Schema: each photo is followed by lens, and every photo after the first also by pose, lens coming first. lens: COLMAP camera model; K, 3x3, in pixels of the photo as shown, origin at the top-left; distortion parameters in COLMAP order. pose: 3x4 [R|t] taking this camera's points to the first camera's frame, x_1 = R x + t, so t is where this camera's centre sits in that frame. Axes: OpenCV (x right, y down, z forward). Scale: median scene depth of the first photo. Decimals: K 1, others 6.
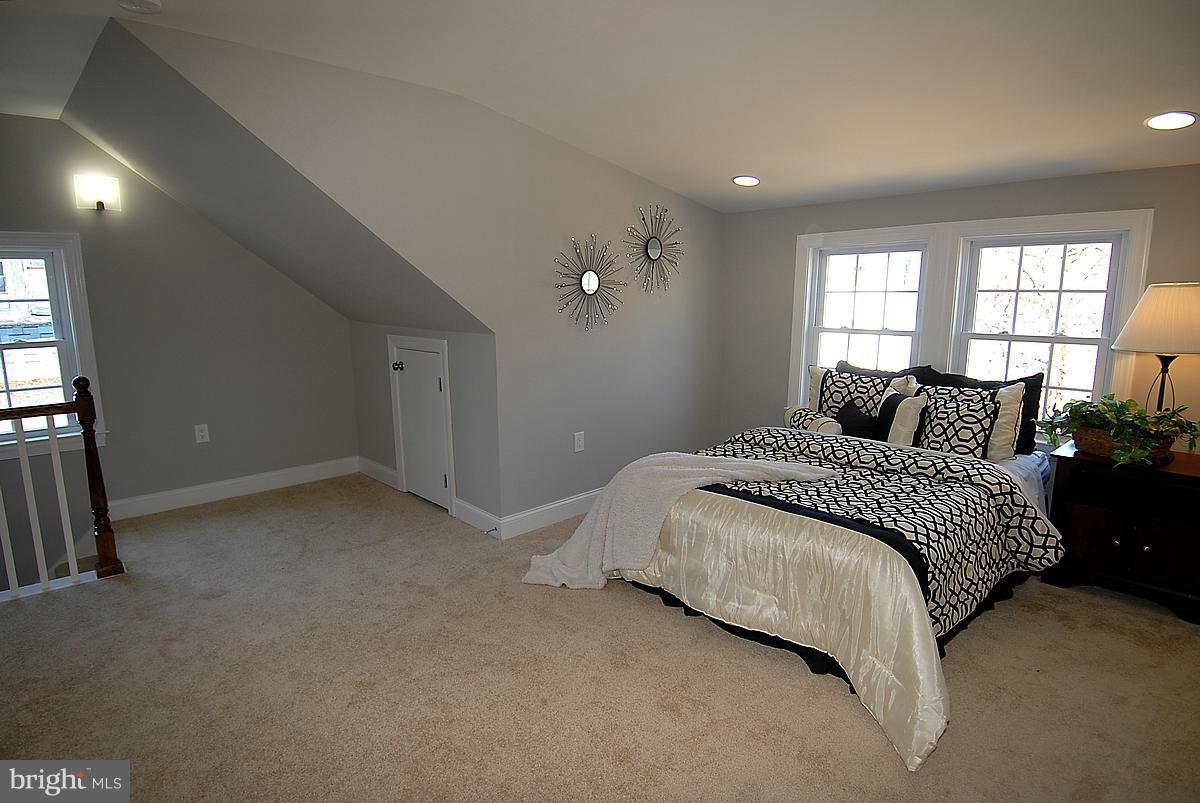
lens RADIAL K [[649.5, 0, 592.6], [0, 649.5, 397.1], [0, 0, 1]] dist [0.059177, -0.063071]
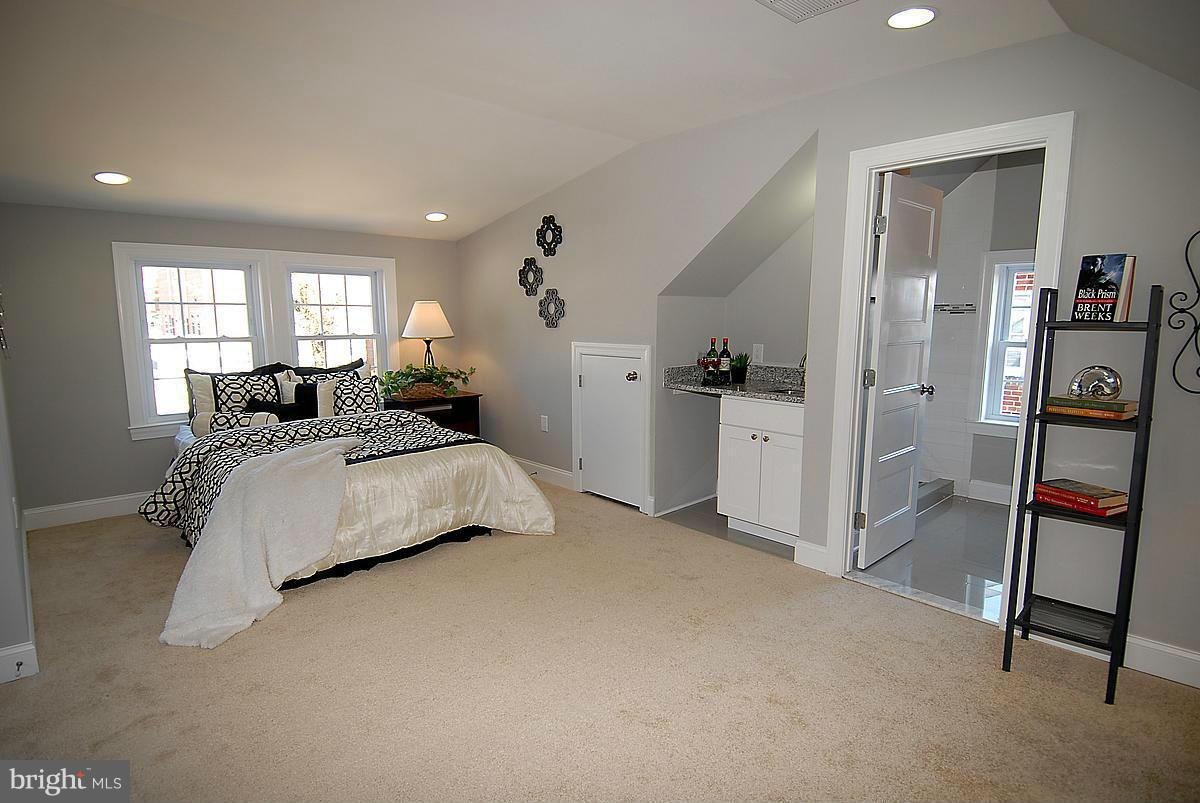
lens RADIAL K [[649.5, 0, 592.6], [0, 649.5, 397.1], [0, 0, 1]] dist [0.059177, -0.063071]
pose [[0.003686, -0.131072, 0.991366, -0.743993], [0.153702, 0.979667, 0.128954, -0.052035], [-0.988110, 0.151900, 0.023757, 0.376215]]
